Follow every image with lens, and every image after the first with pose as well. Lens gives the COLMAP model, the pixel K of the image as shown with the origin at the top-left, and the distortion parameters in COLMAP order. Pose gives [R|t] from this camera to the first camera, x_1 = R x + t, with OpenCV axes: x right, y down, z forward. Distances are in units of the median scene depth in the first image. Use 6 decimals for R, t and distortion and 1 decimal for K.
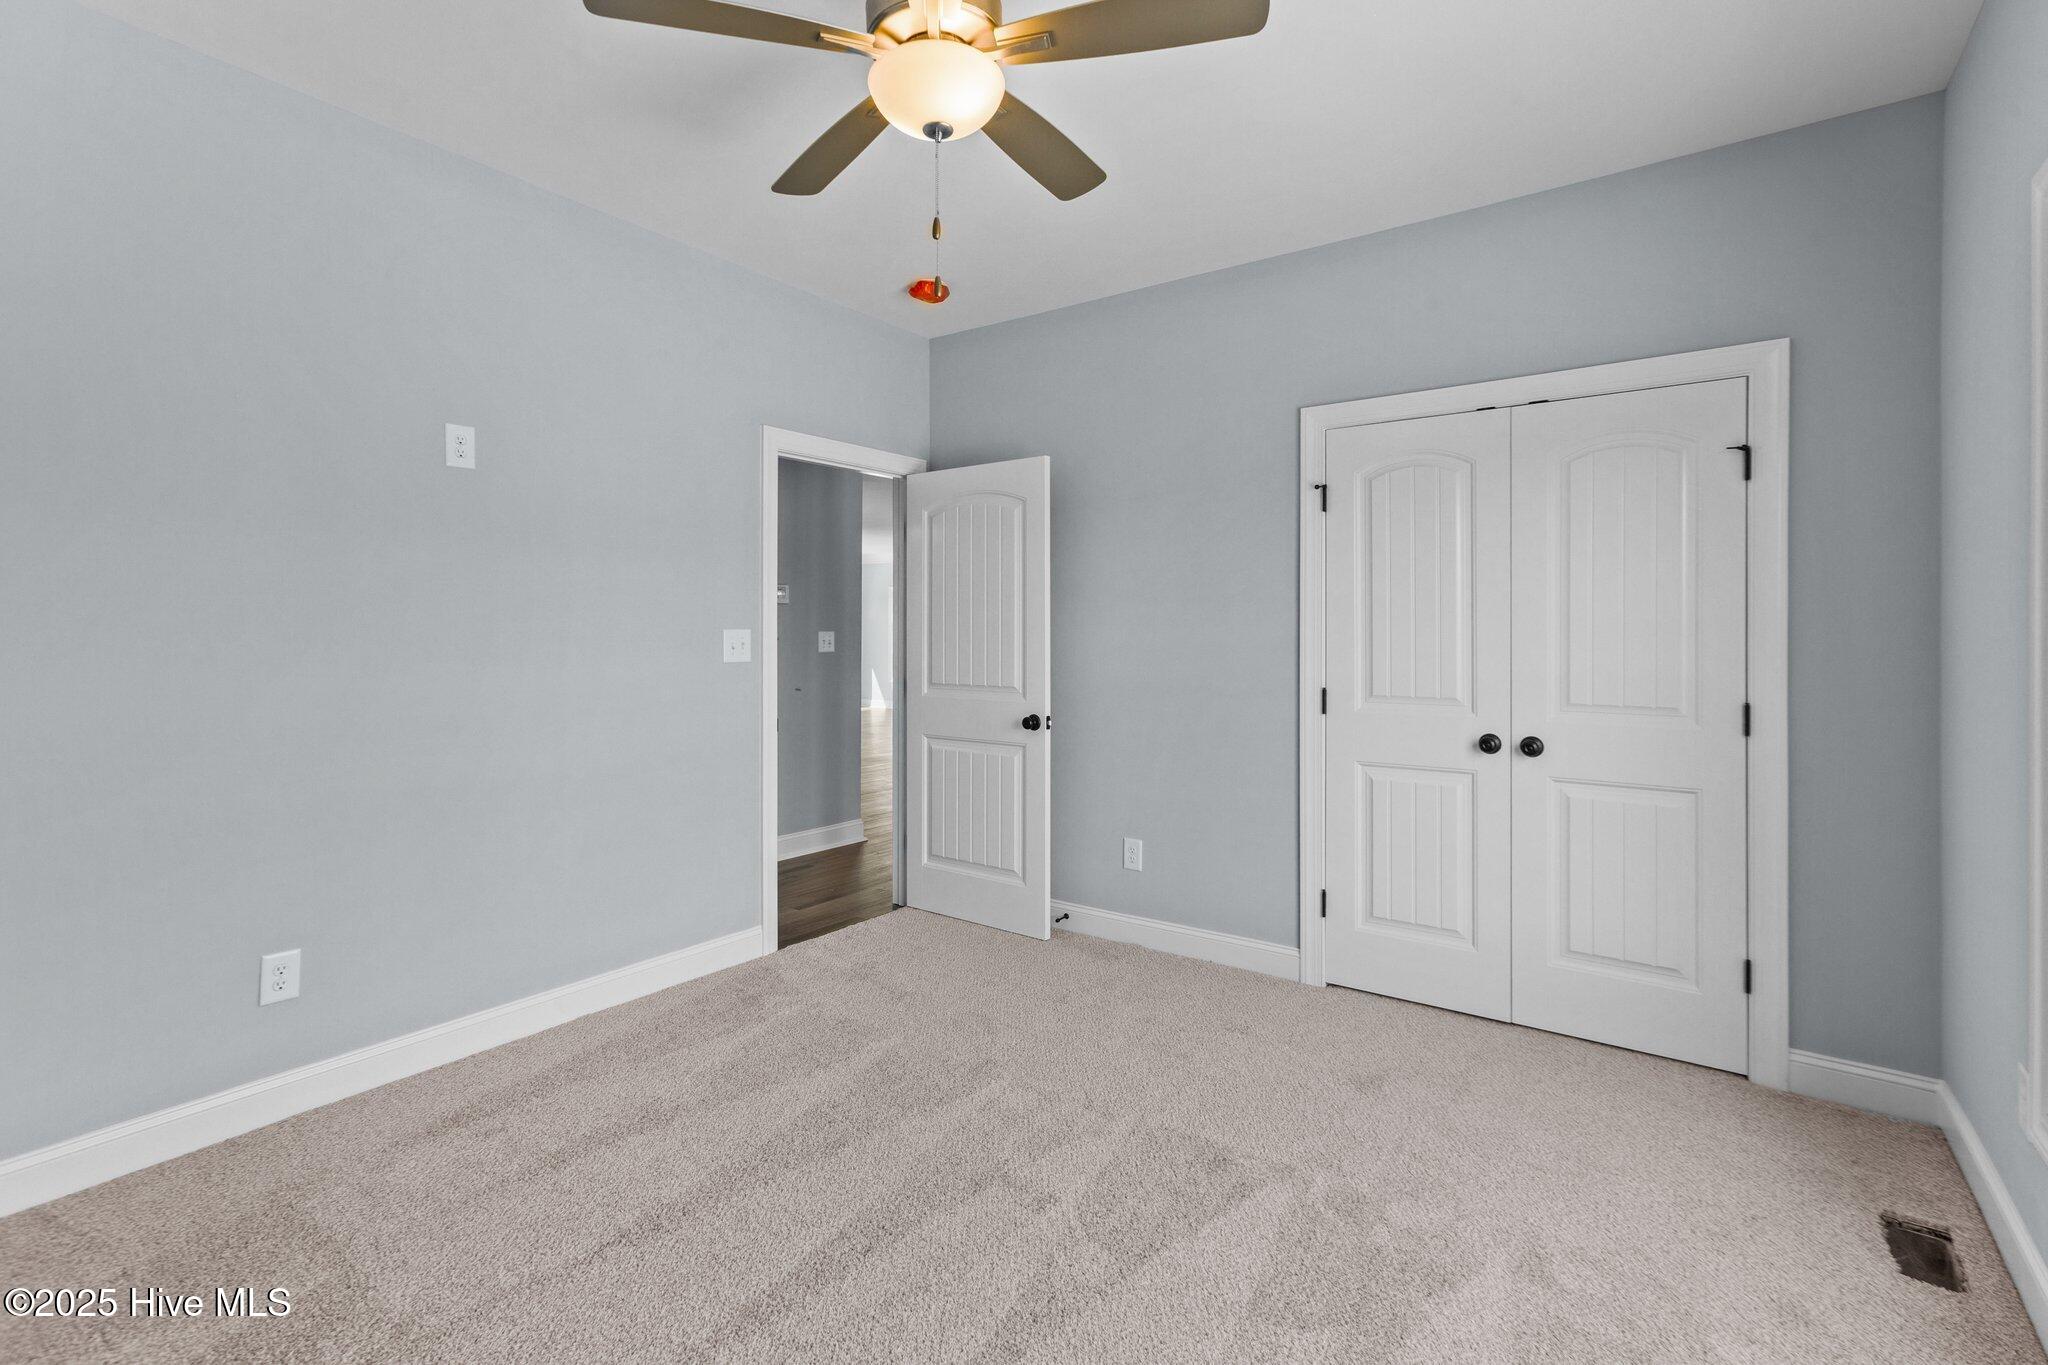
lens RADIAL K [[939.9, 0, 1006.5], [0, 939.9, 643.7], [0, 0, 1]] dist [0.002388, 0.000513]
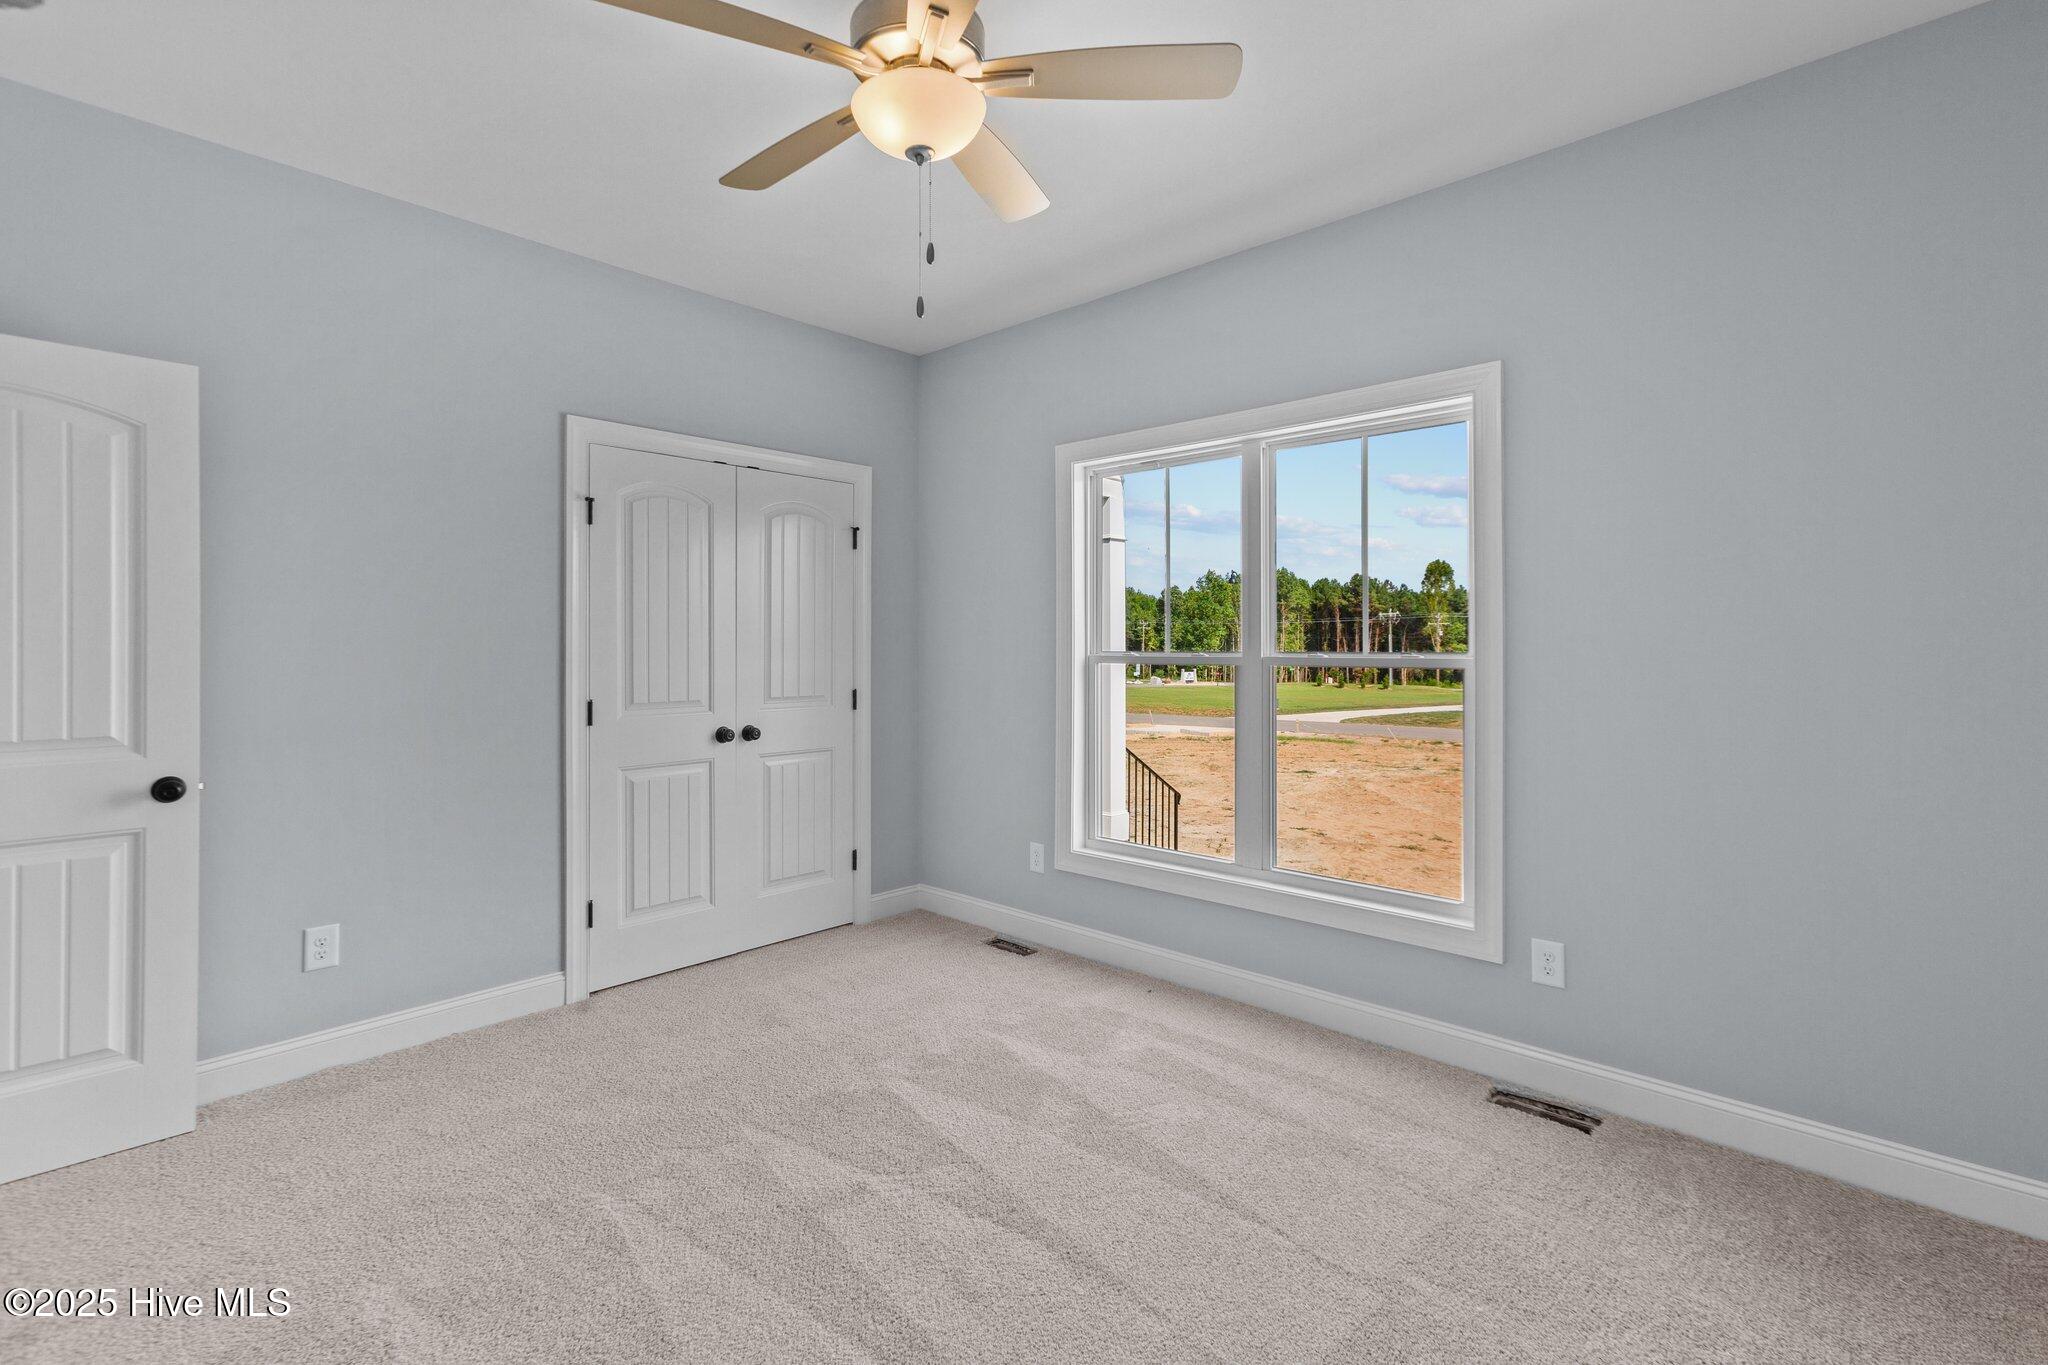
lens RADIAL K [[939.9, 0, 1006.5], [0, 939.9, 643.7], [0, 0, 1]] dist [0.002388, 0.000513]
pose [[0.119253, -0.001303, 0.992863, -0.687050], [0.007989, 0.999968, 0.000353, -0.010718], [-0.992832, 0.007889, 0.119260, 0.495636]]
